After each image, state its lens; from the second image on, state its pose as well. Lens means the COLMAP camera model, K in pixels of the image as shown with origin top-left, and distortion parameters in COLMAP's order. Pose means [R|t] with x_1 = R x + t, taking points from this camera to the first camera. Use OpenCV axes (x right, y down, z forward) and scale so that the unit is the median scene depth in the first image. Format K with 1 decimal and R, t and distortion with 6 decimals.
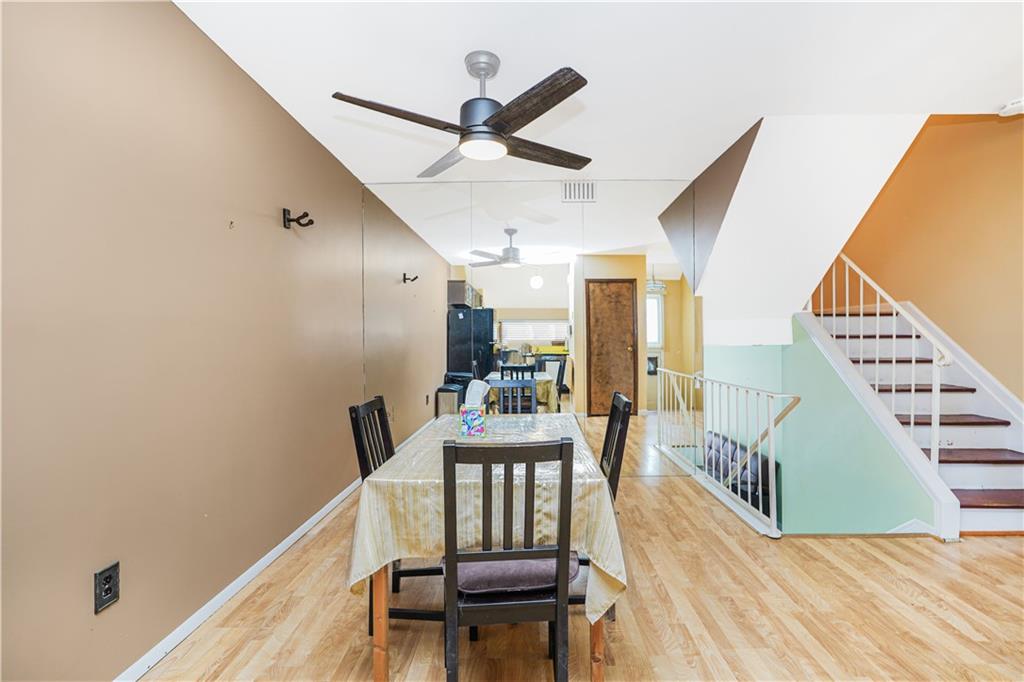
lens RADIAL K [[452.8, 0, 523.1], [0, 452.8, 347.8], [0, 0, 1]] dist [-0.011382, 0.006916]
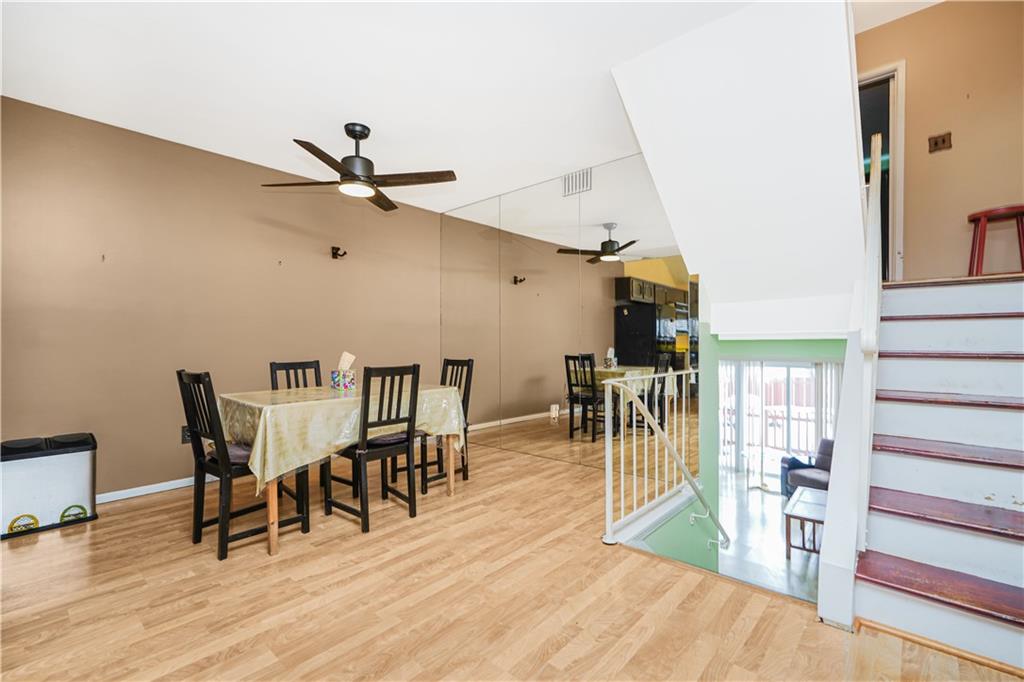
lens RADIAL K [[452.8, 0, 516.4], [0, 452.8, 346.6], [0, 0, 1]] dist [-0.011382, 0.006916]
pose [[0.752967, 0.009959, -0.657983, 1.025112], [-0.013787, 0.999905, -0.000642, 0.039624], [0.657914, 0.009555, 0.753033, 0.215946]]
